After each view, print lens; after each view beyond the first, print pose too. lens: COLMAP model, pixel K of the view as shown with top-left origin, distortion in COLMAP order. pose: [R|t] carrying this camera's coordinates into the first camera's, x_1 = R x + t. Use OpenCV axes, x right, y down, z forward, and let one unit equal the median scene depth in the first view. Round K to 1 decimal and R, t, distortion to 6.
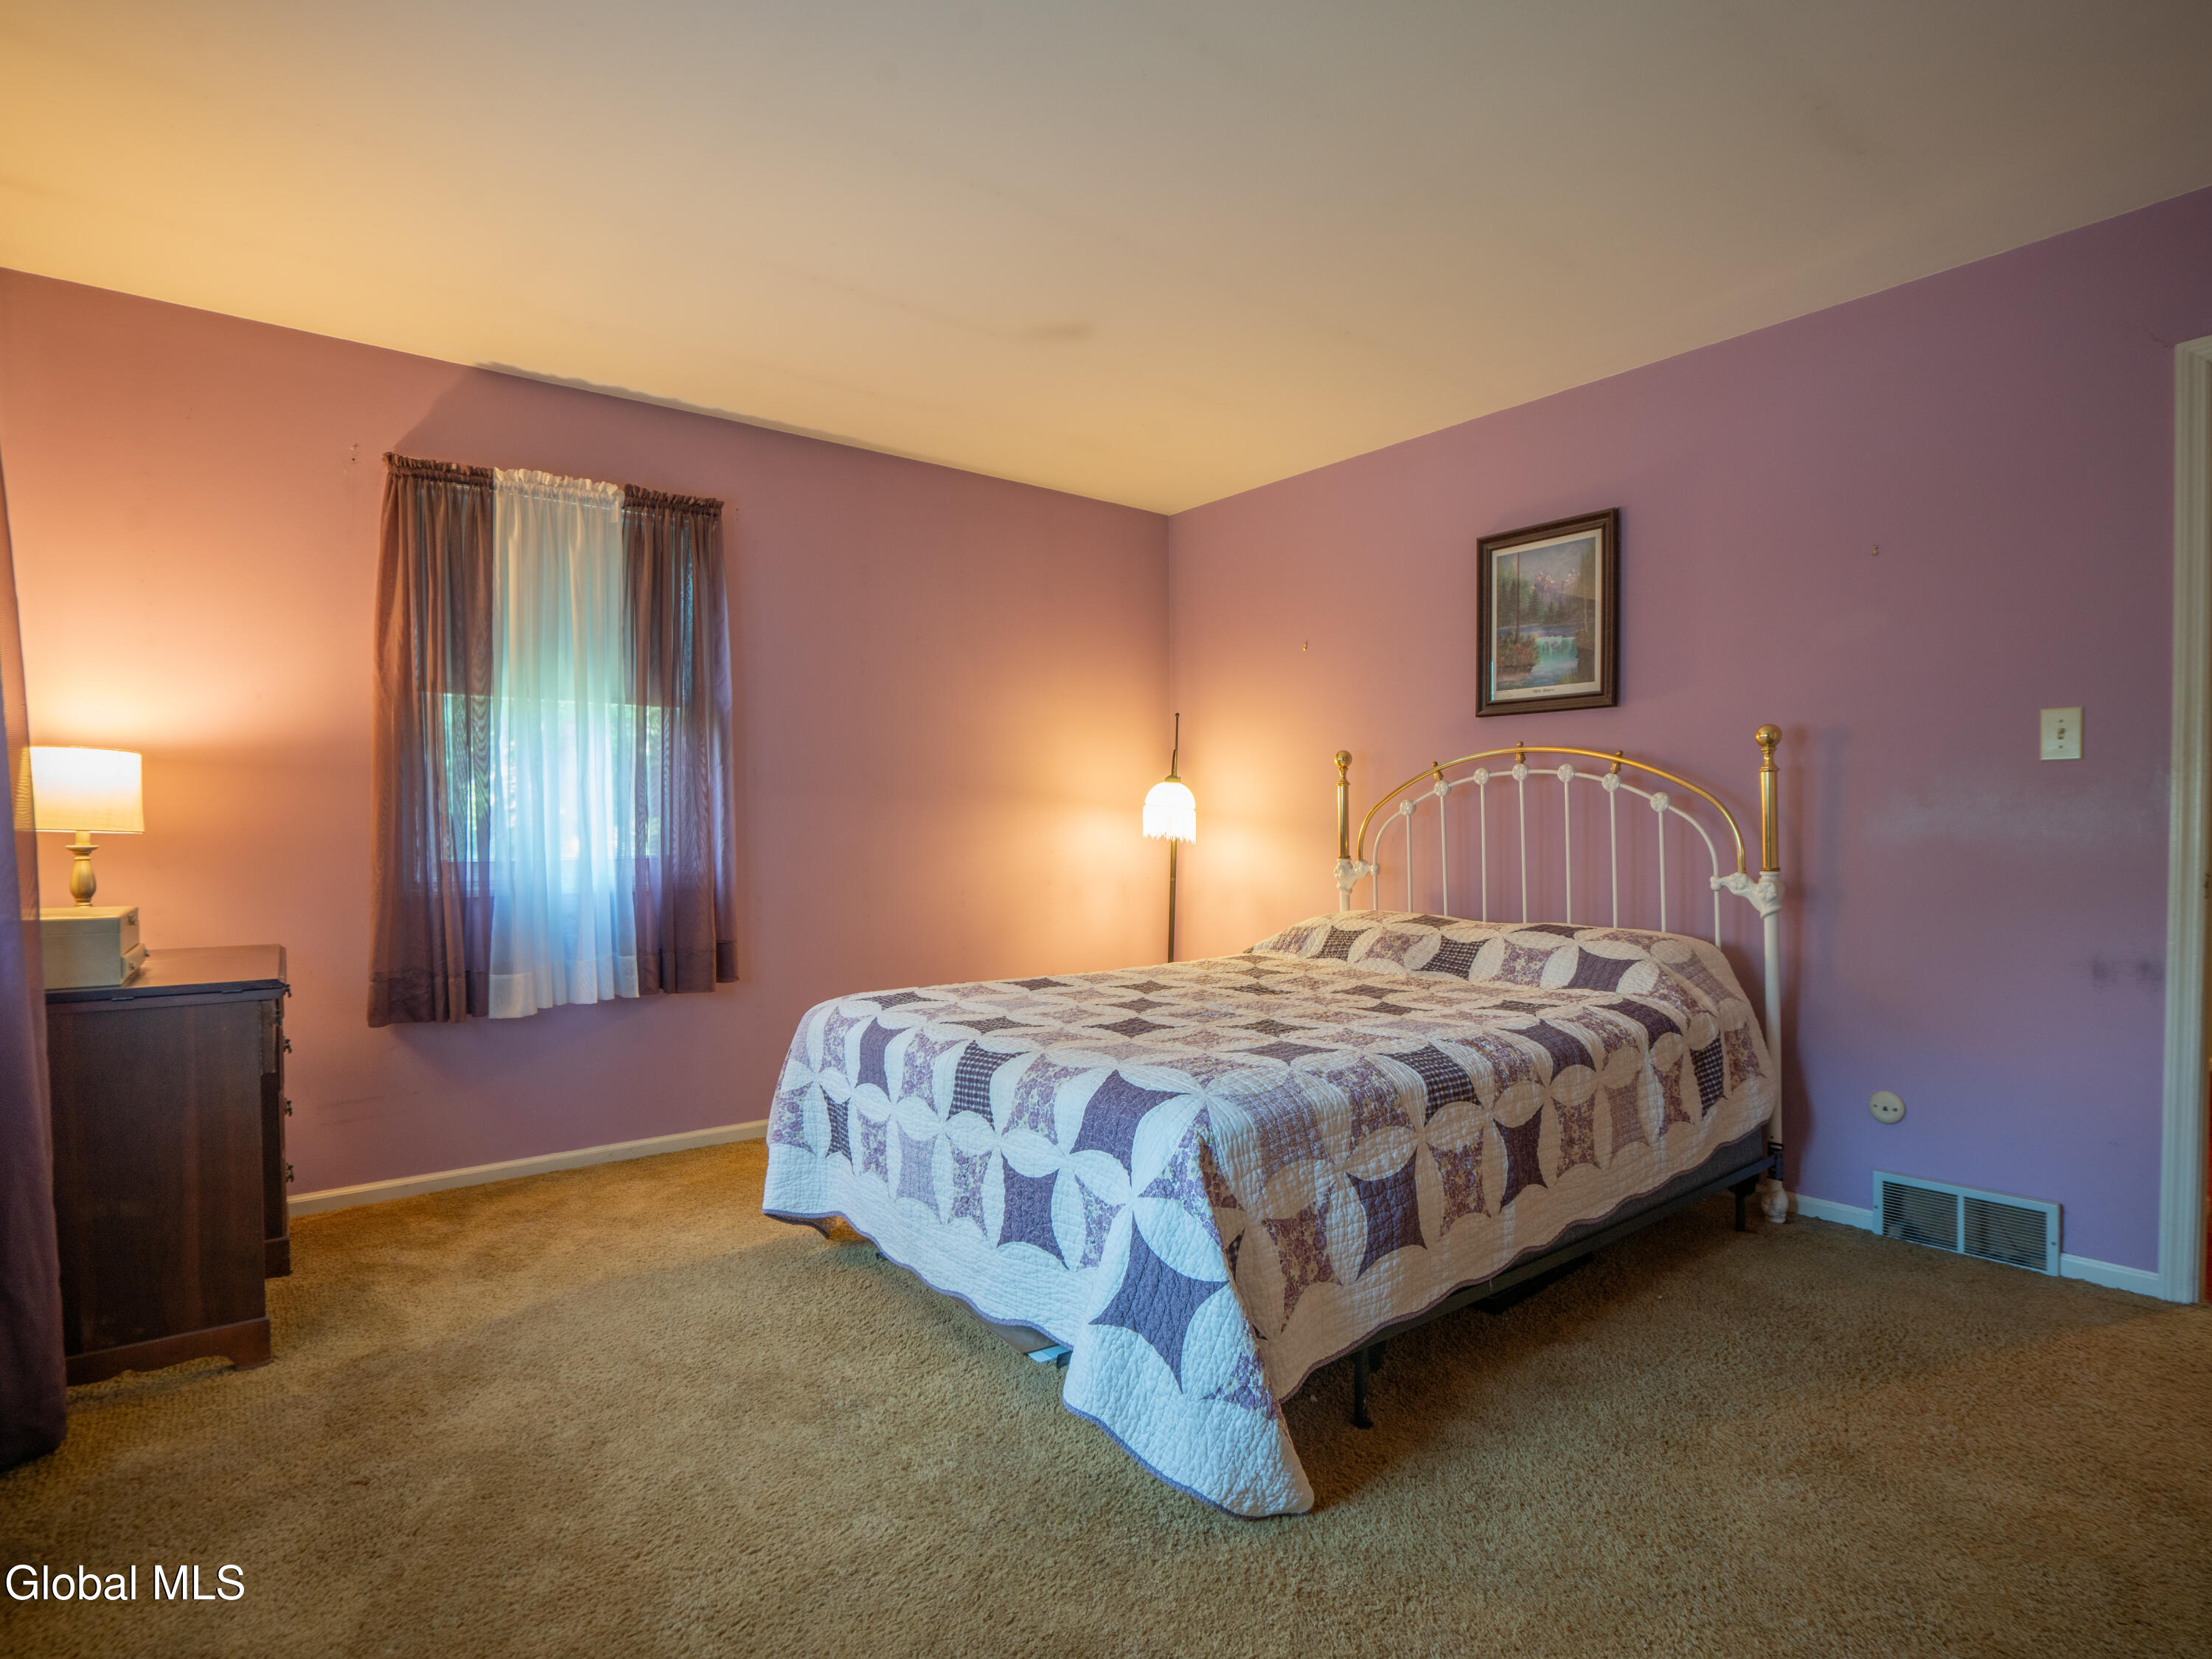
lens RADIAL K [[1179.4, 0, 1087.1], [0, 1179.4, 838.4], [0, 0, 1]] dist [-0.036477, -0.000123]
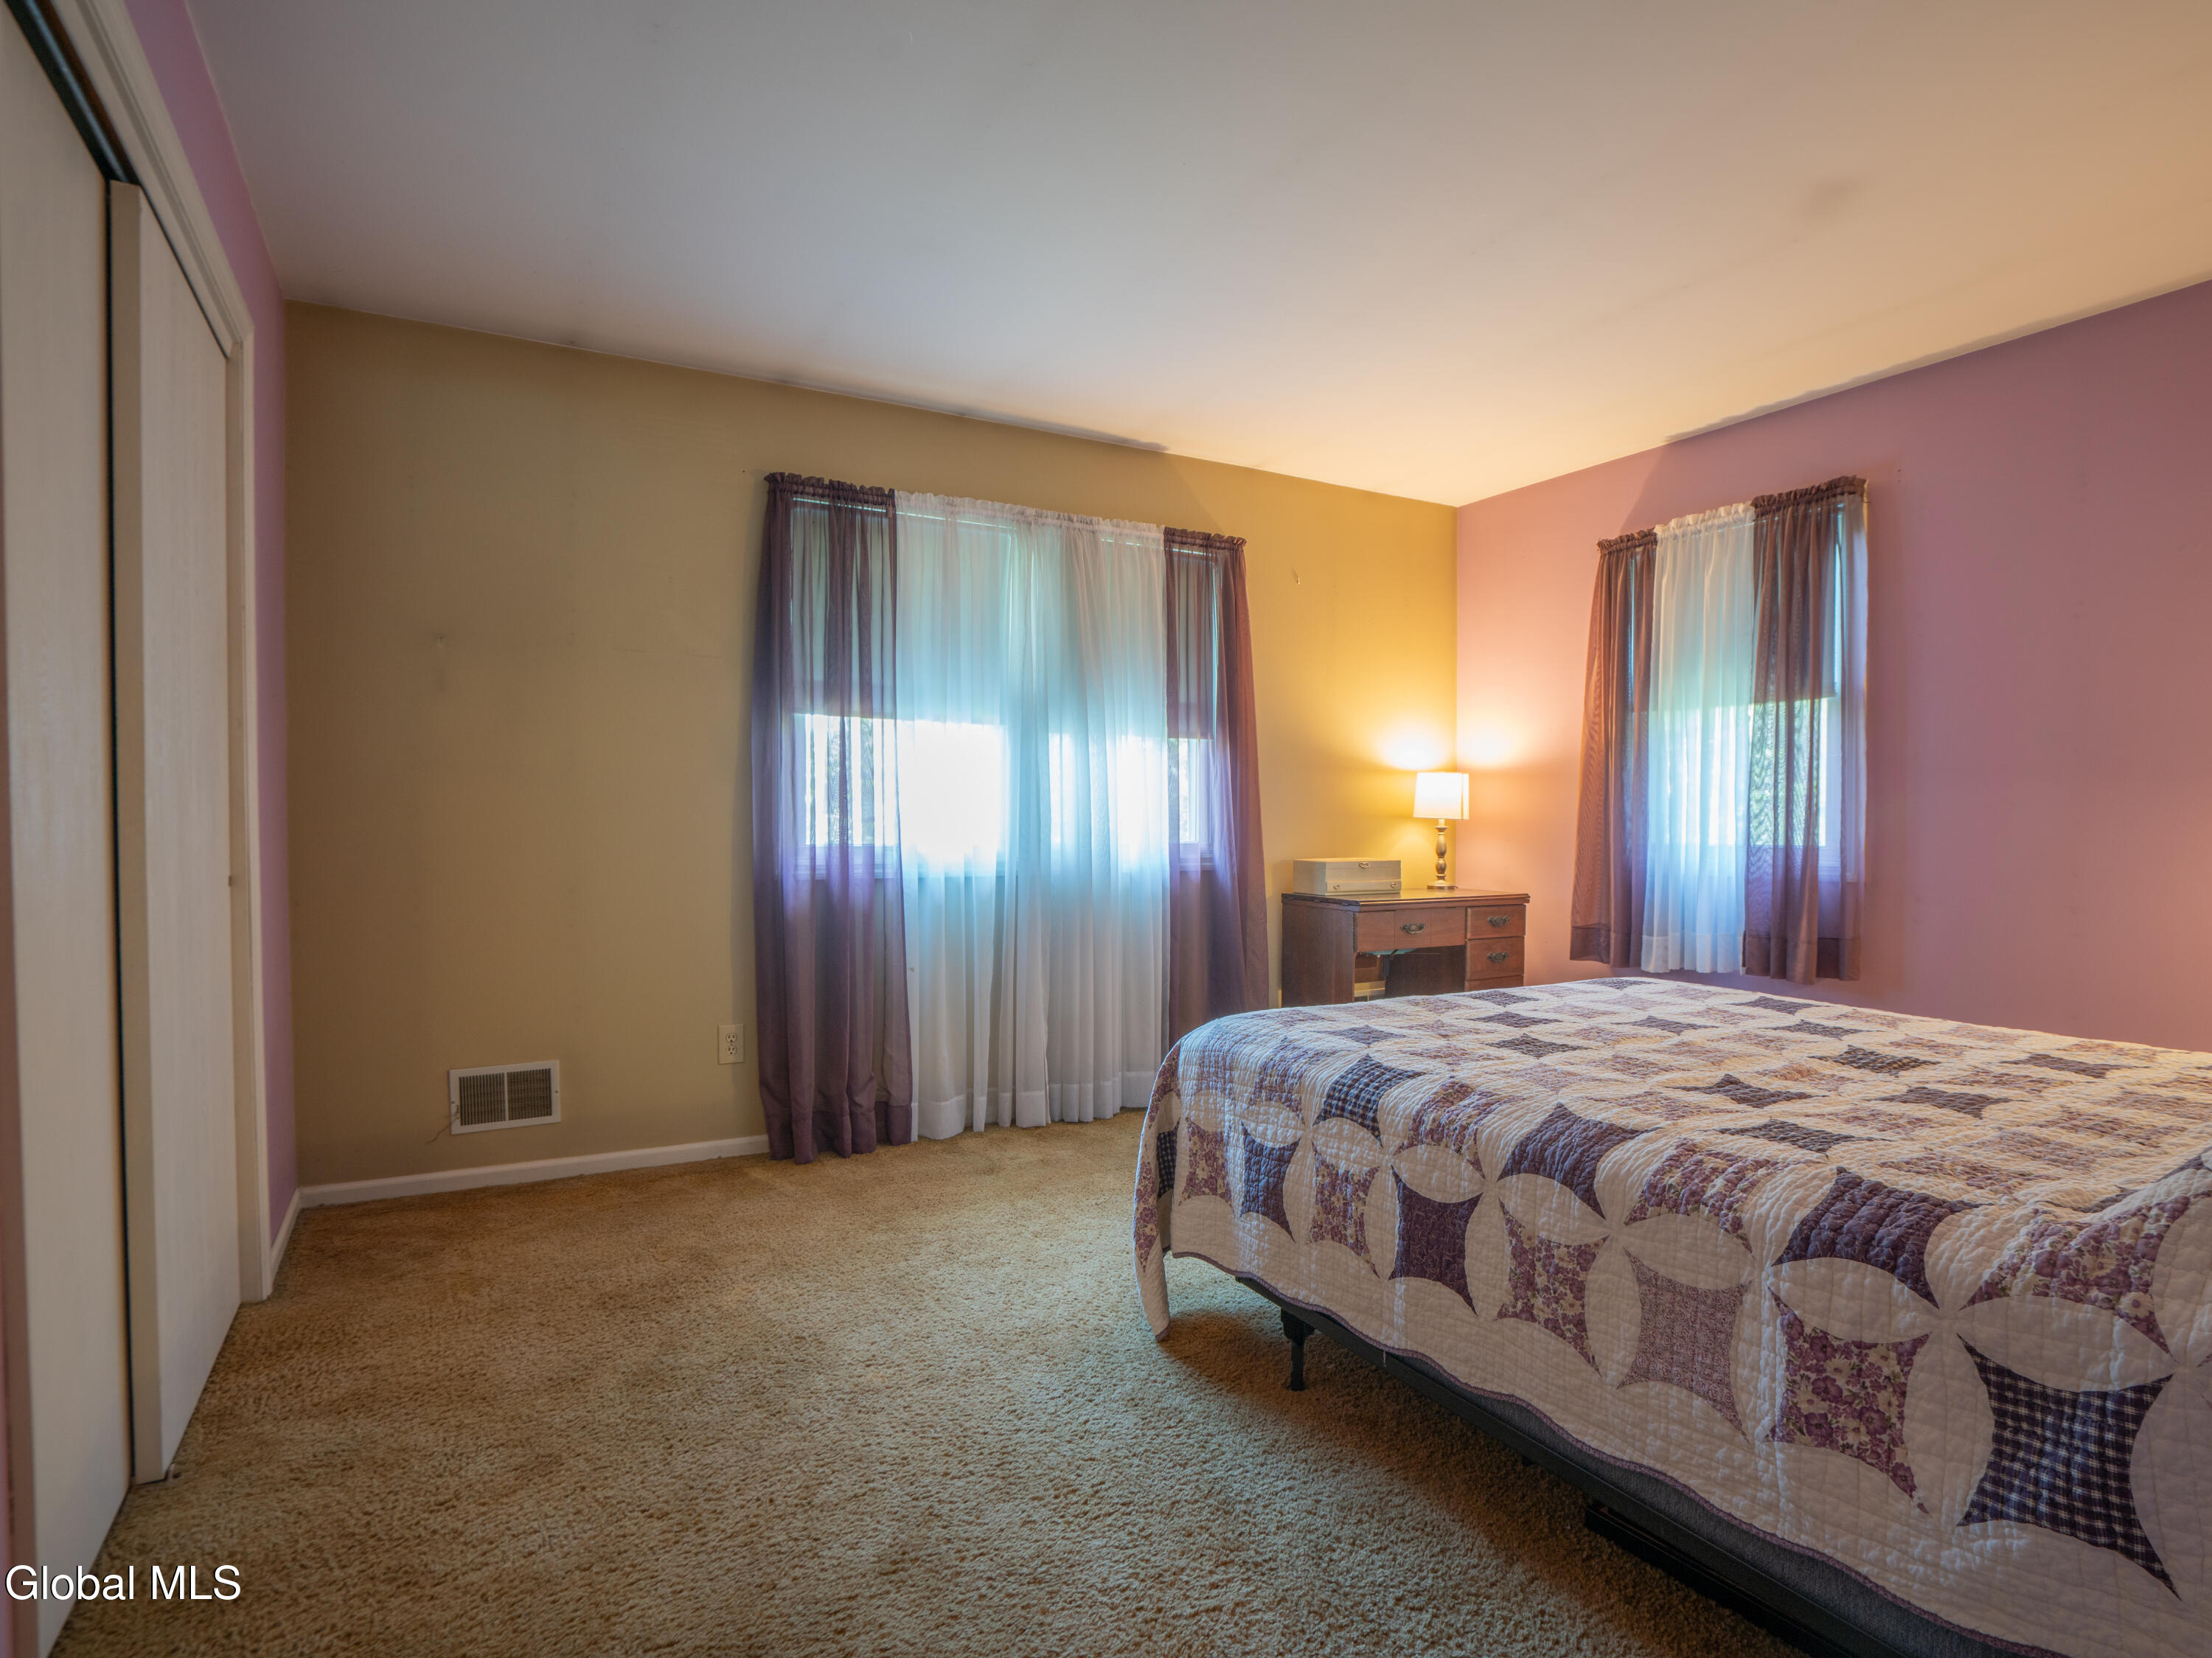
lens RADIAL K [[1179.3, 0, 1087.1], [0, 1179.3, 837.9], [0, 0, 1]] dist [-0.036477, -0.000123]
pose [[-0.177655, 0.020783, -0.983873, 1.043493], [-0.013356, 0.999634, 0.023527, -0.011212], [0.984002, 0.017320, -0.177313, 0.803104]]
